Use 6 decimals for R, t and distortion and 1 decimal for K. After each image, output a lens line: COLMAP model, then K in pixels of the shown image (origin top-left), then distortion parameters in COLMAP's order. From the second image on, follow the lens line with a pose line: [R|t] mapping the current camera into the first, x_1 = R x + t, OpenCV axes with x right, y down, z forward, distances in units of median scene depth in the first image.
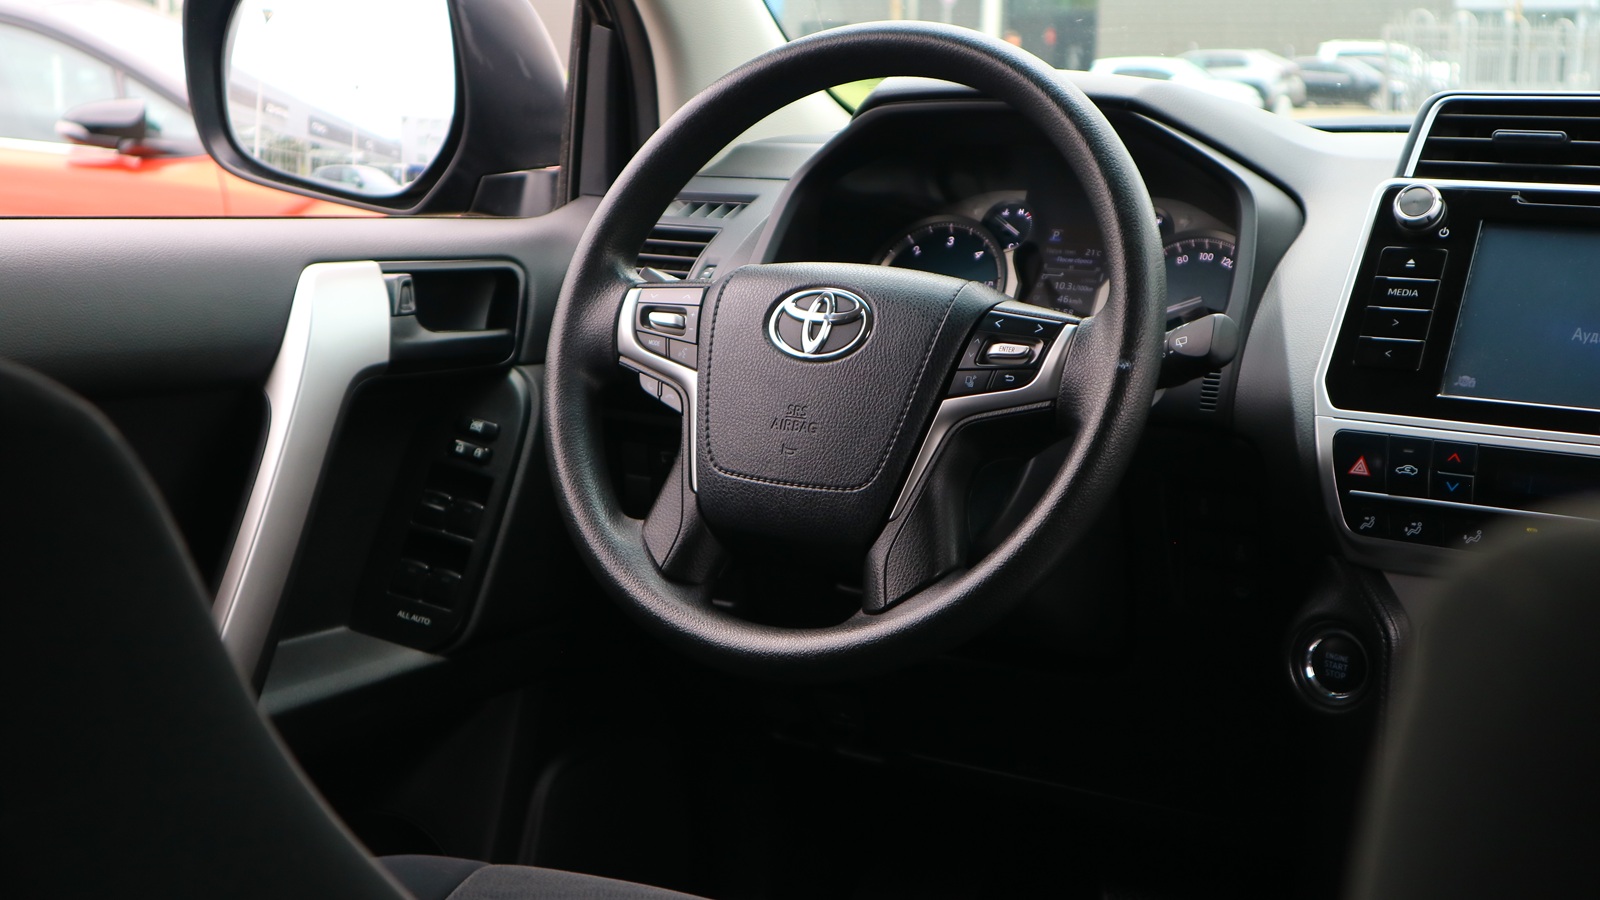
lens RADIAL K [[2186.1, 0, 790.3], [0, 2186.1, 442.5], [0, 0, 1]] dist [0.038370, 0.000000]
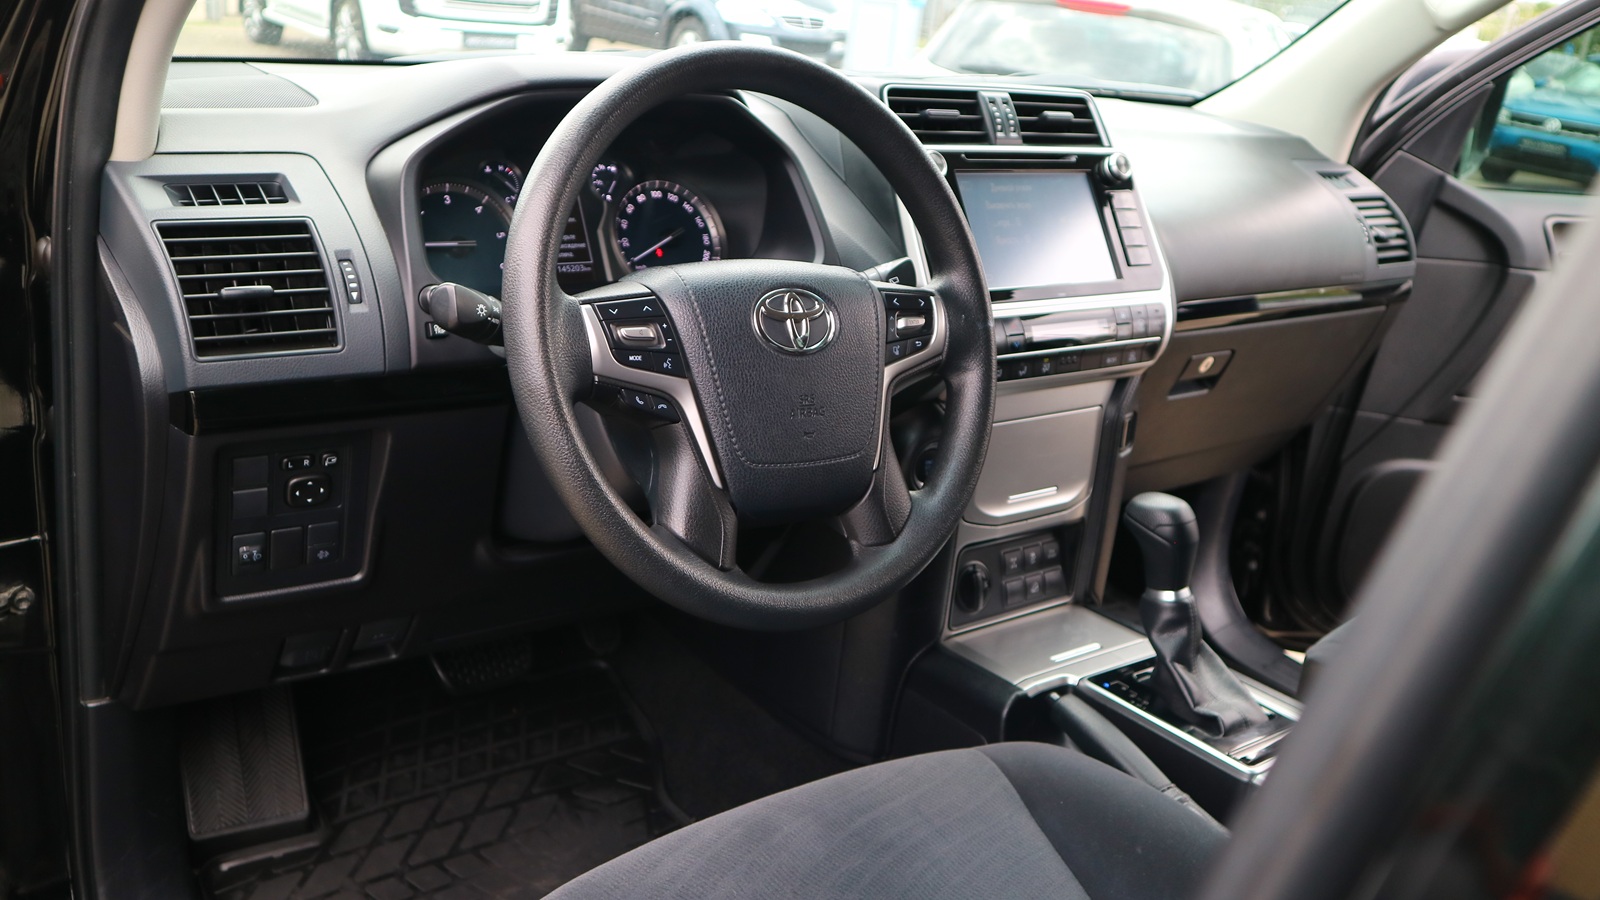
lens RADIAL K [[1329.4, 0, 801.9], [0, 1329.4, 443.5], [0, 0, 1]] dist [-0.051114, -0.011520]
pose [[0.343417, -0.301569, 0.889450, -0.604849], [0.063928, 0.952355, 0.298215, -0.198806], [-0.937005, -0.045552, 0.346334, 0.732983]]
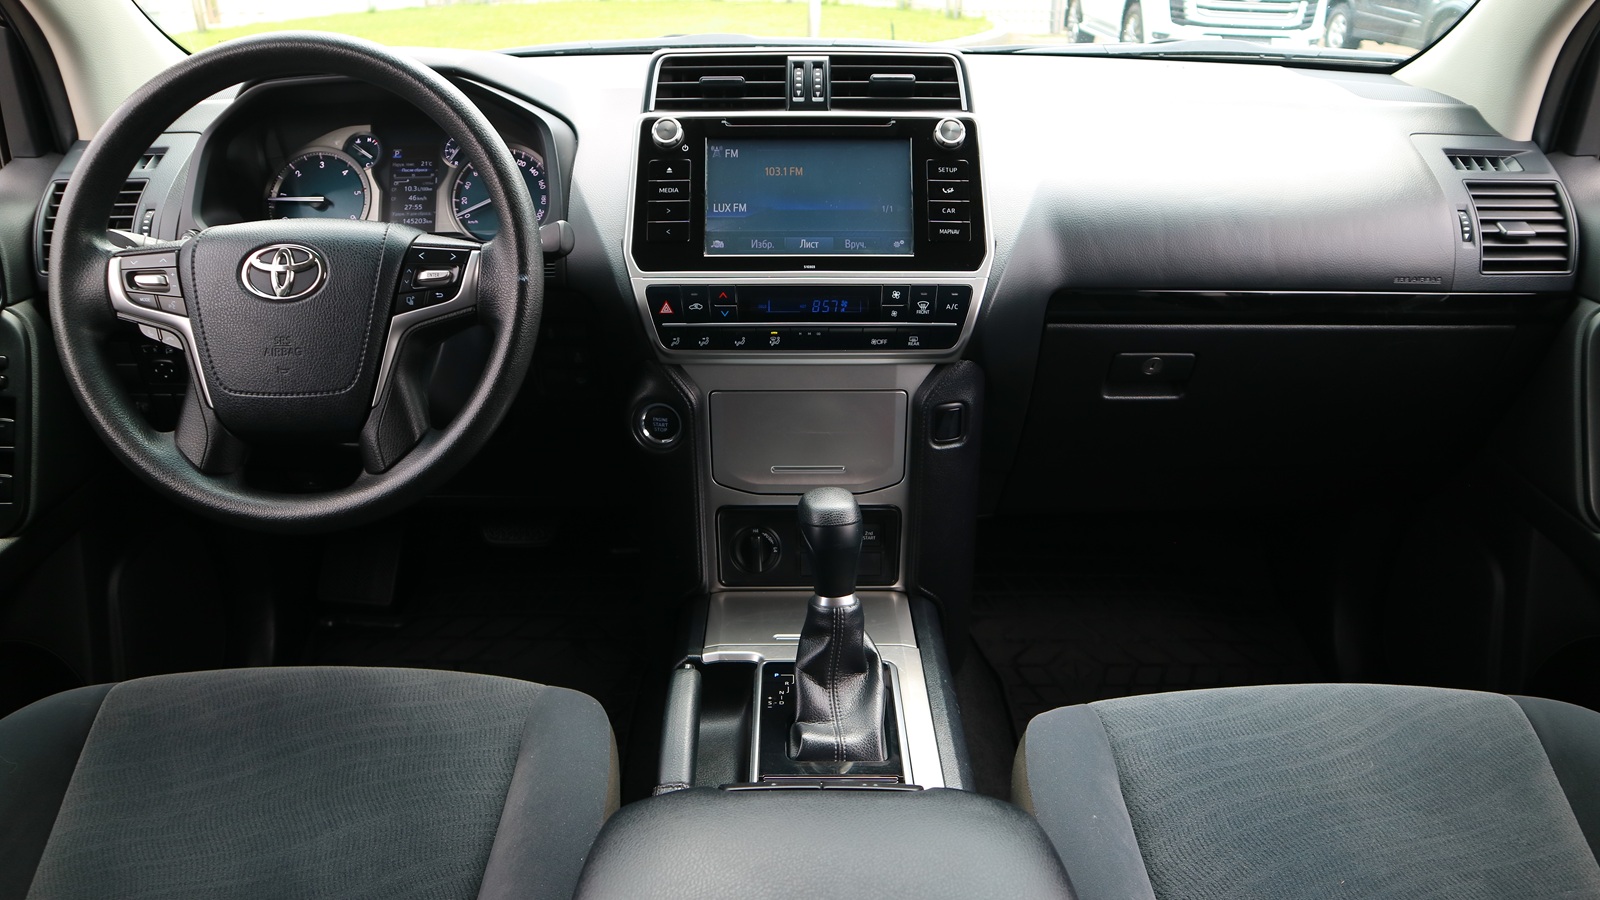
lens RADIAL K [[1136.4, 0, 807.1], [0, 1136.4, 455.9], [0, 0, 1]] dist [-0.106783, 0.033663]
pose [[0.838322, -0.245701, 0.486670, -0.074273], [0.108118, 0.949882, 0.293317, -0.109466], [-0.534347, -0.193276, 0.822871, 0.236583]]
